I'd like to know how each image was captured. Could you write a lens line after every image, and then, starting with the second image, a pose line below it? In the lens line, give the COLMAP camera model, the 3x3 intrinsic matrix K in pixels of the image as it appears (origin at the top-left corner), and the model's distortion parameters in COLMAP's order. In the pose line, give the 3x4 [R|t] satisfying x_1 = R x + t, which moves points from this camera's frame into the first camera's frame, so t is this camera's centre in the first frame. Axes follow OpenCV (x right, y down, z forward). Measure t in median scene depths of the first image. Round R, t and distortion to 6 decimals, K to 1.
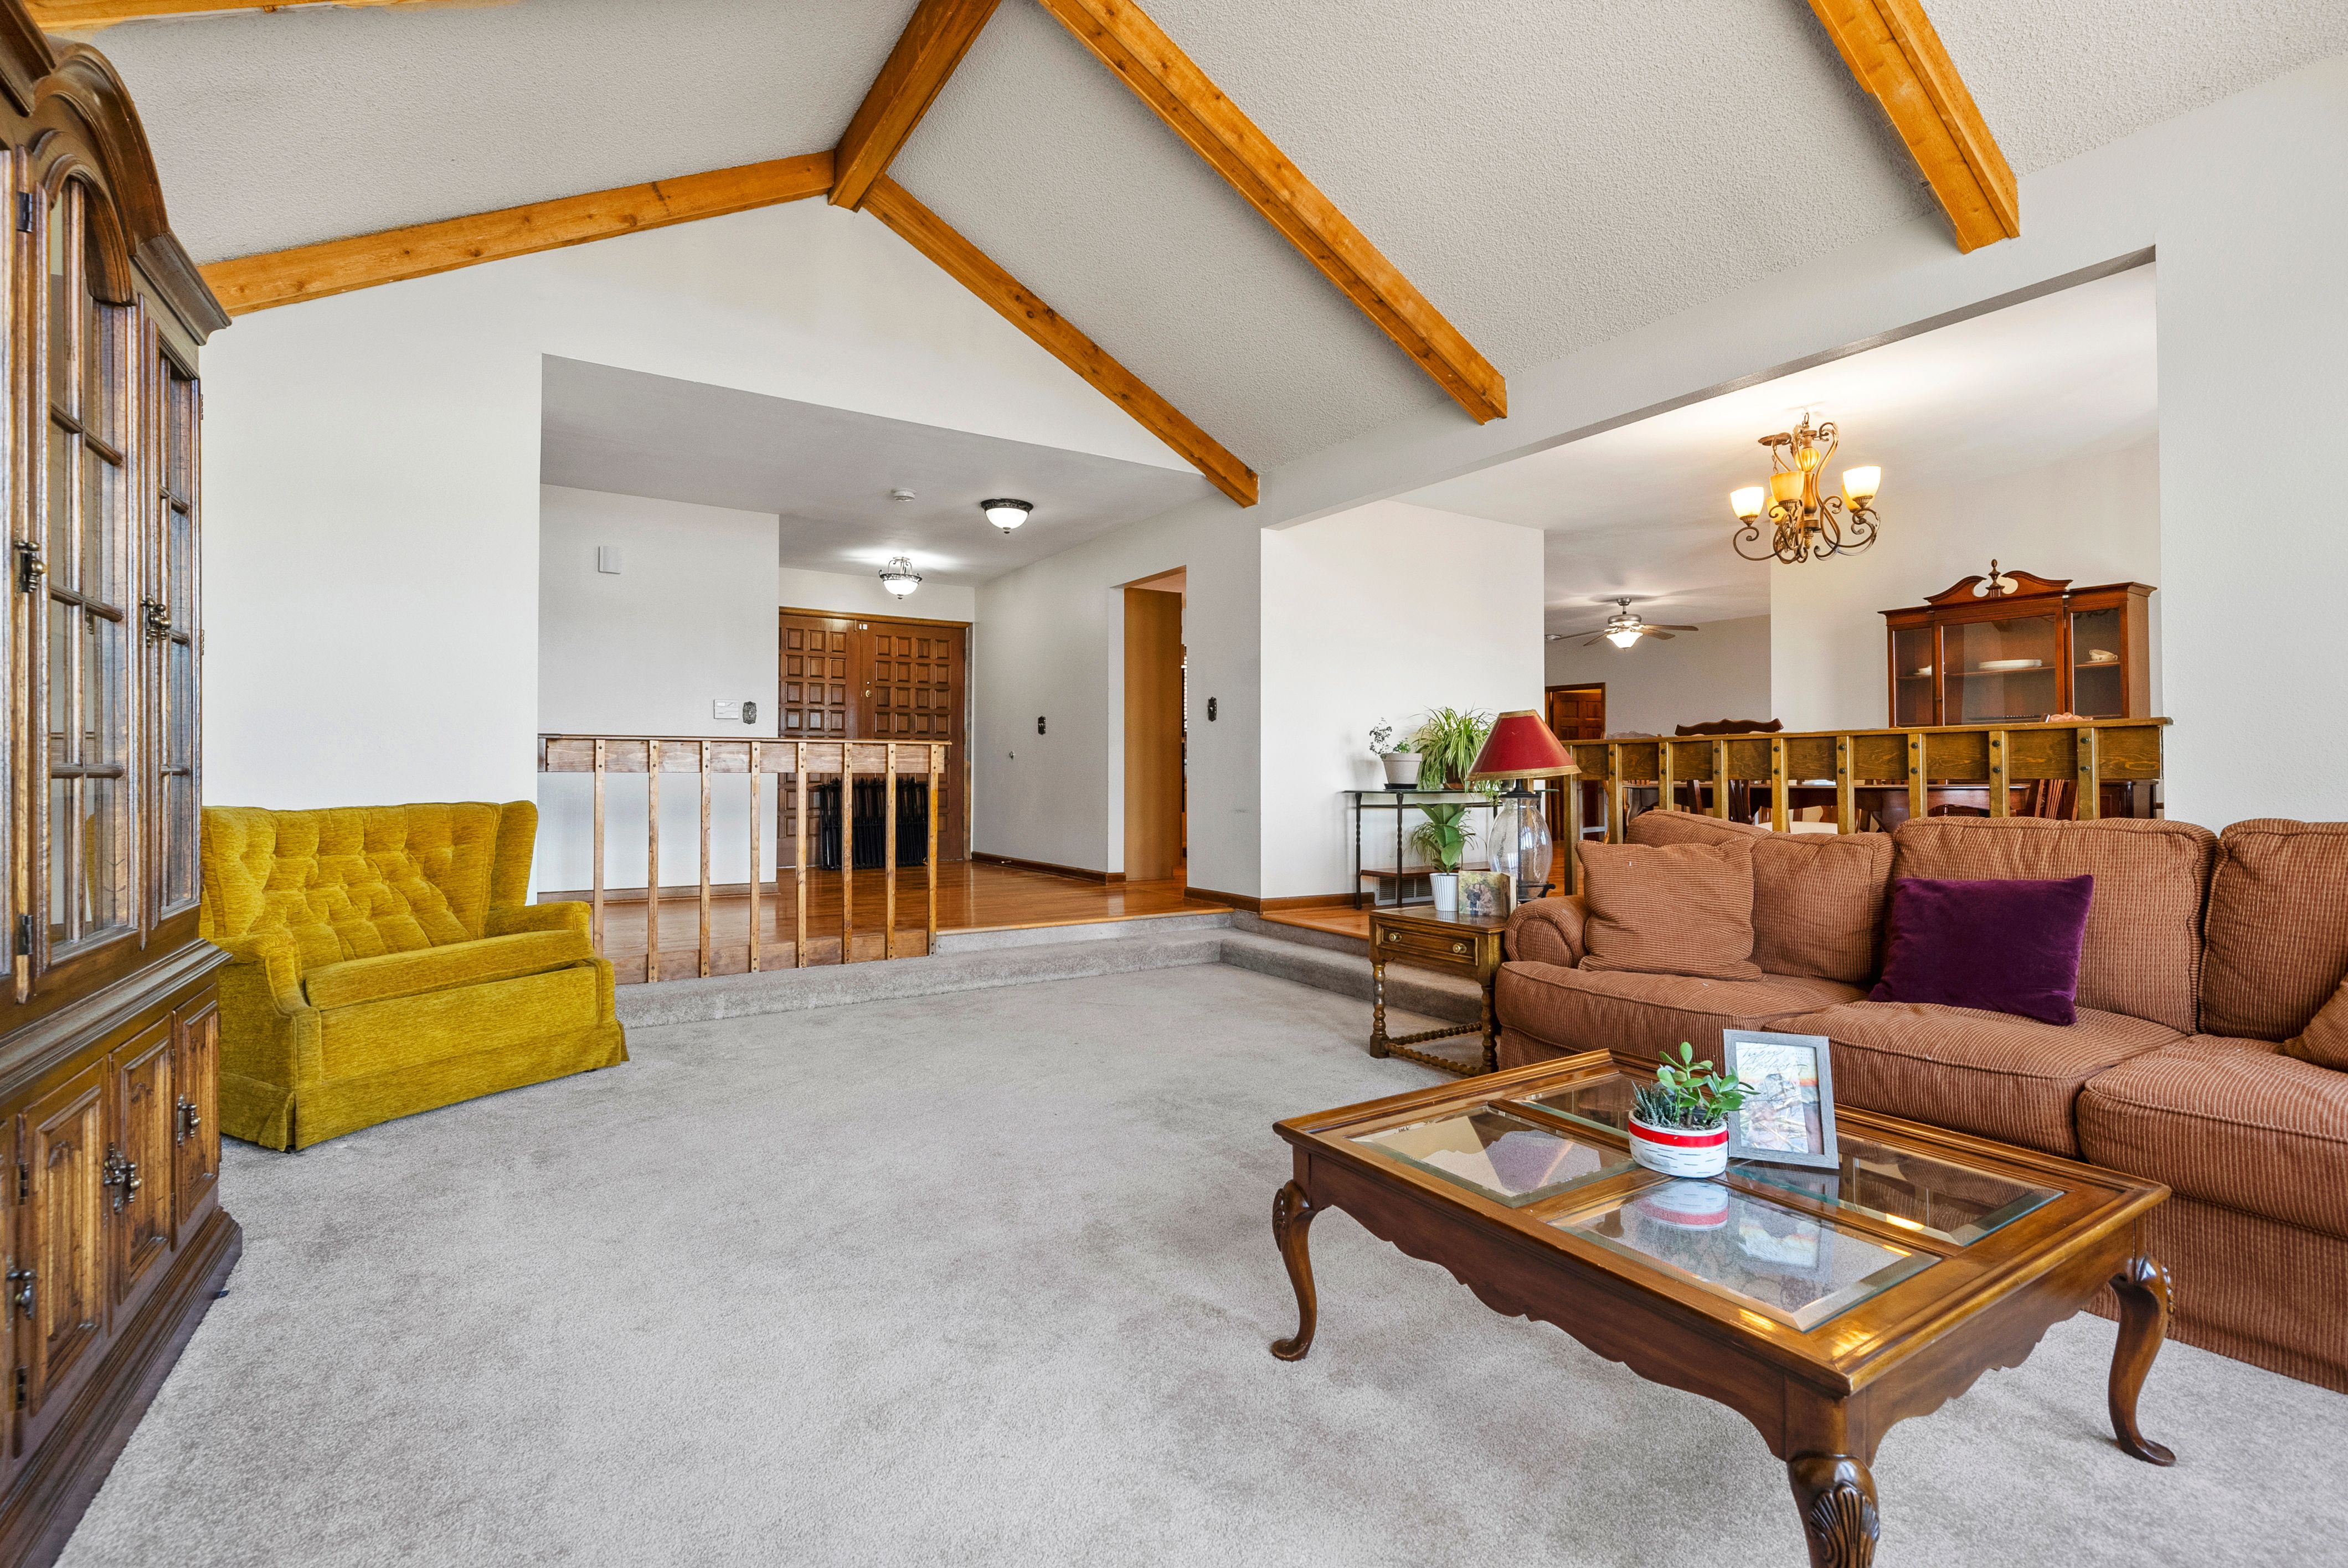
lens RADIAL K [[1039.5, 0, 1174.0], [0, 1039.5, 784.0], [0, 0, 1]] dist [0.001773, 0.000136]
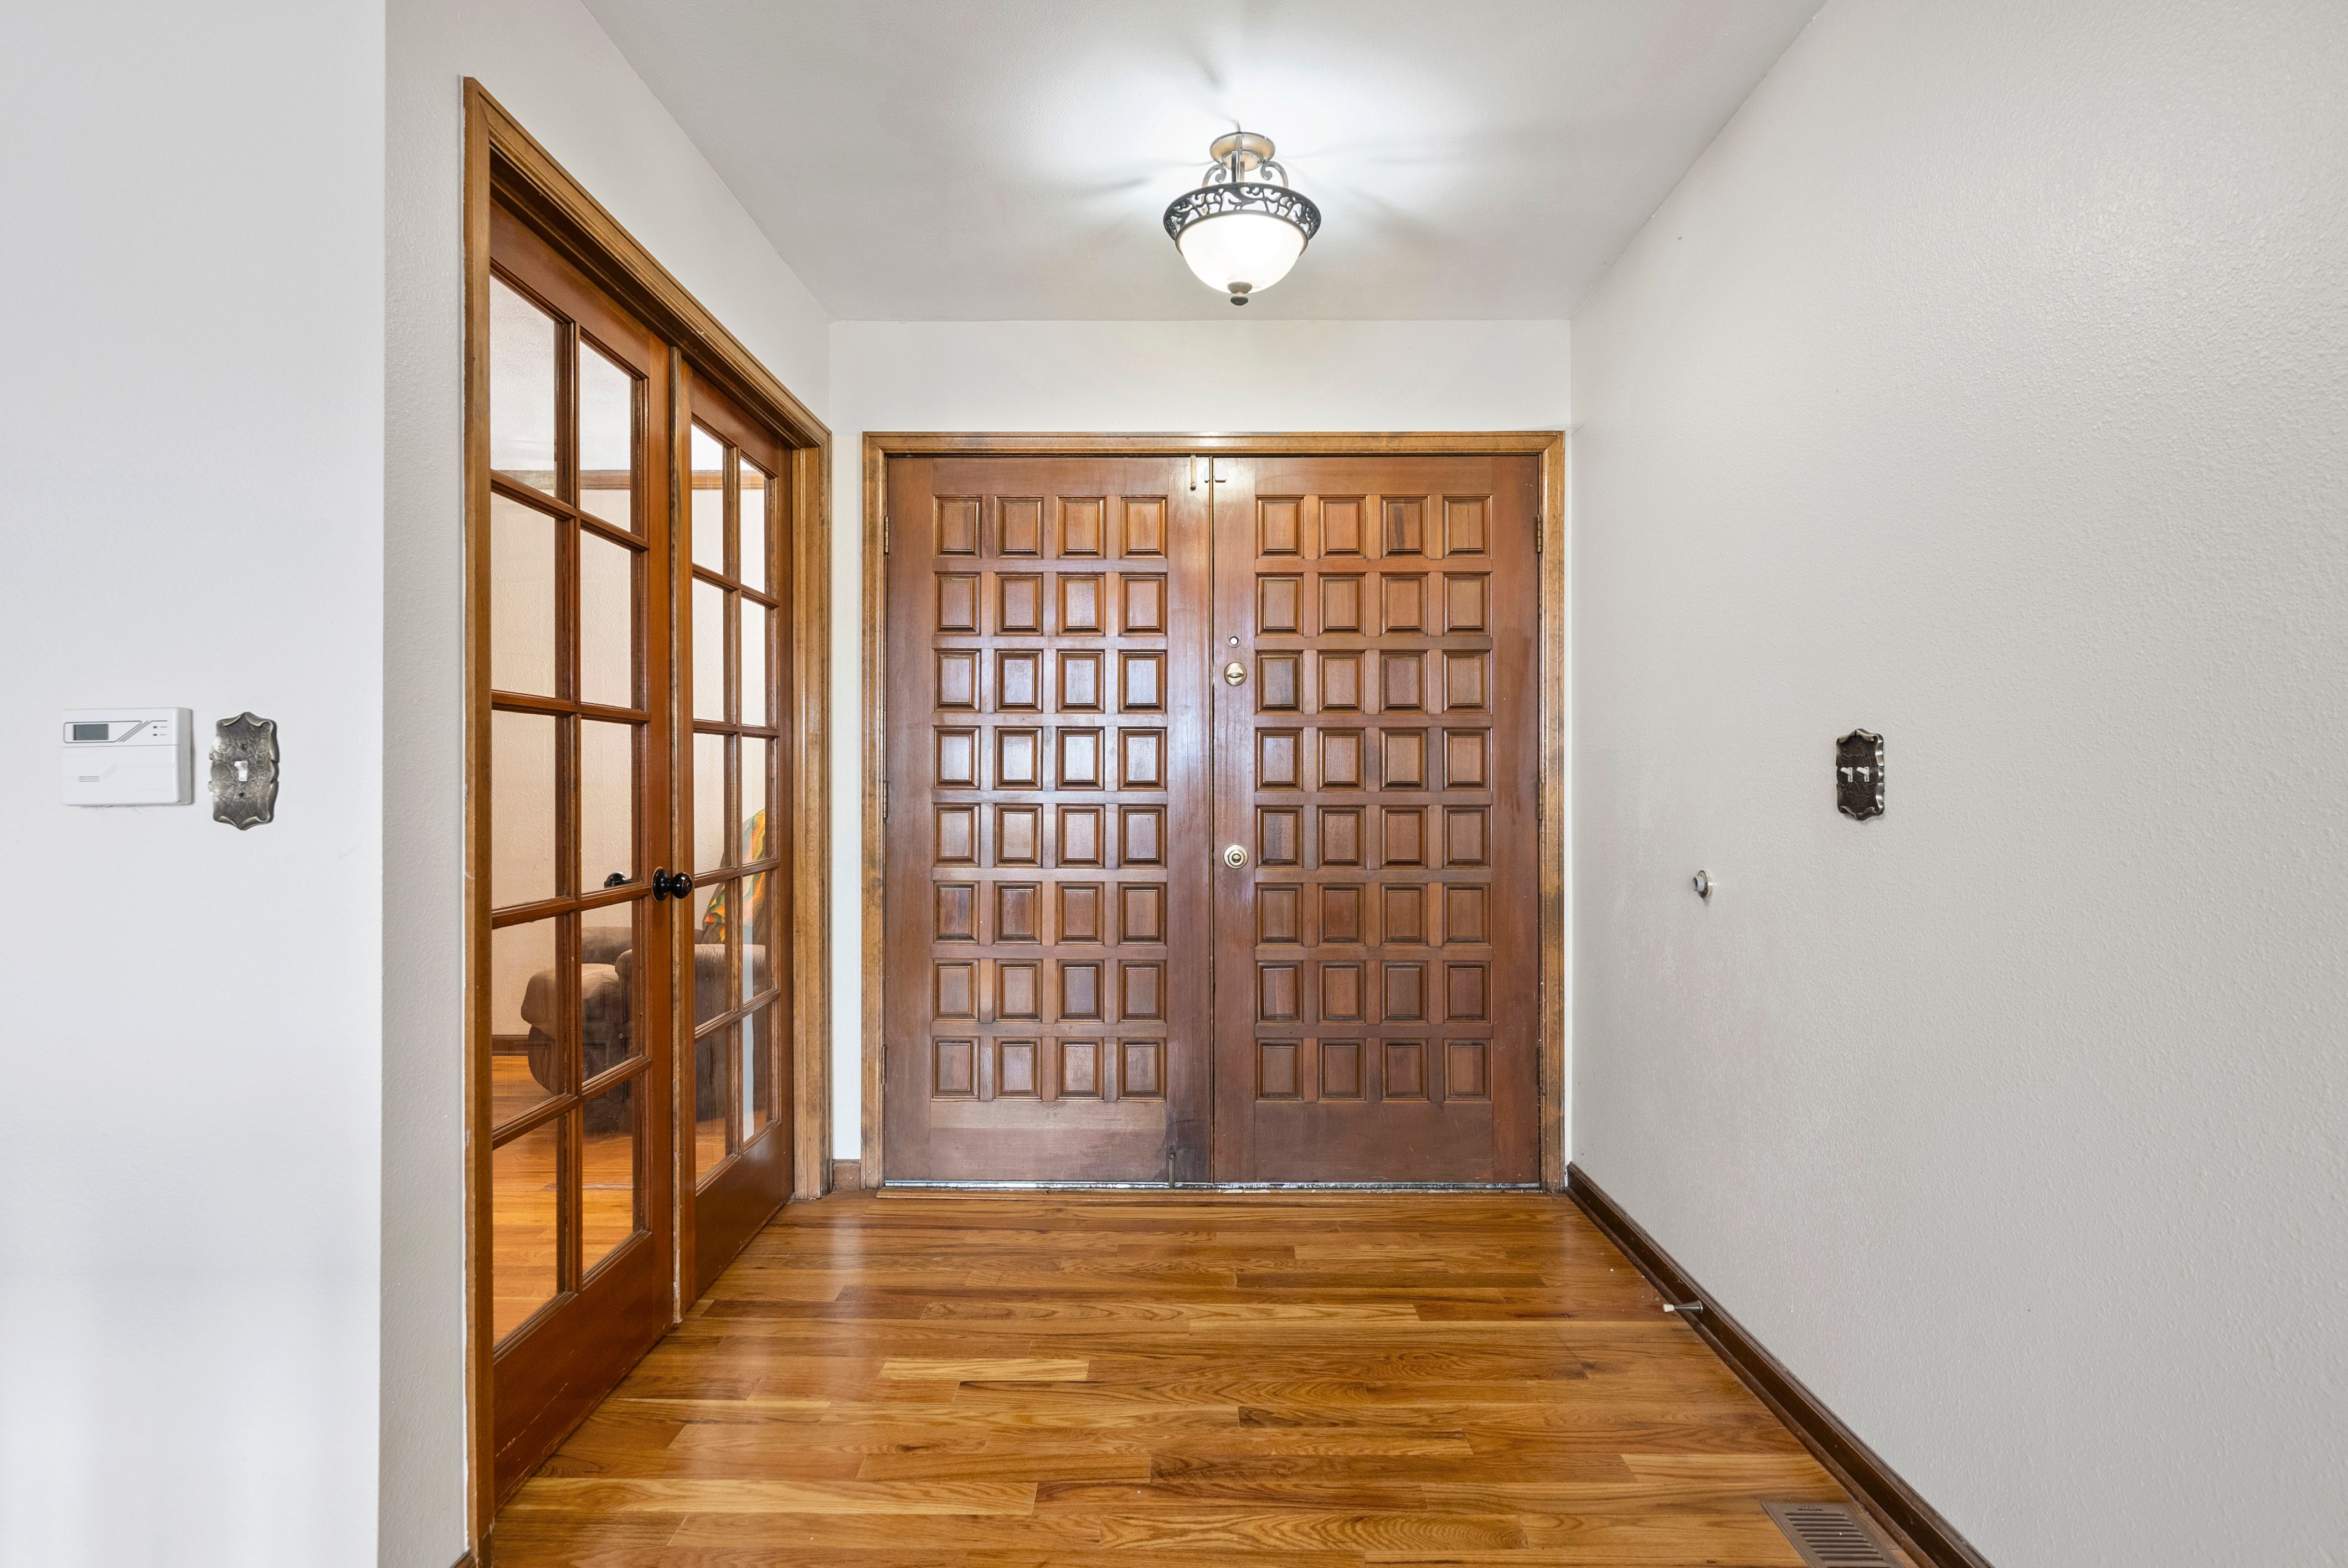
lens RADIAL K [[1189.7, 0, 1172.8], [0, 1189.7, 797.2], [0, 0, 1]] dist [0.001225, 0.000549]
pose [[0.840063, 0.002188, -0.542484, -0.101700], [-0.002718, 0.999996, -0.000176, -0.046197], [0.542481, 0.001622, 0.840066, 0.654054]]
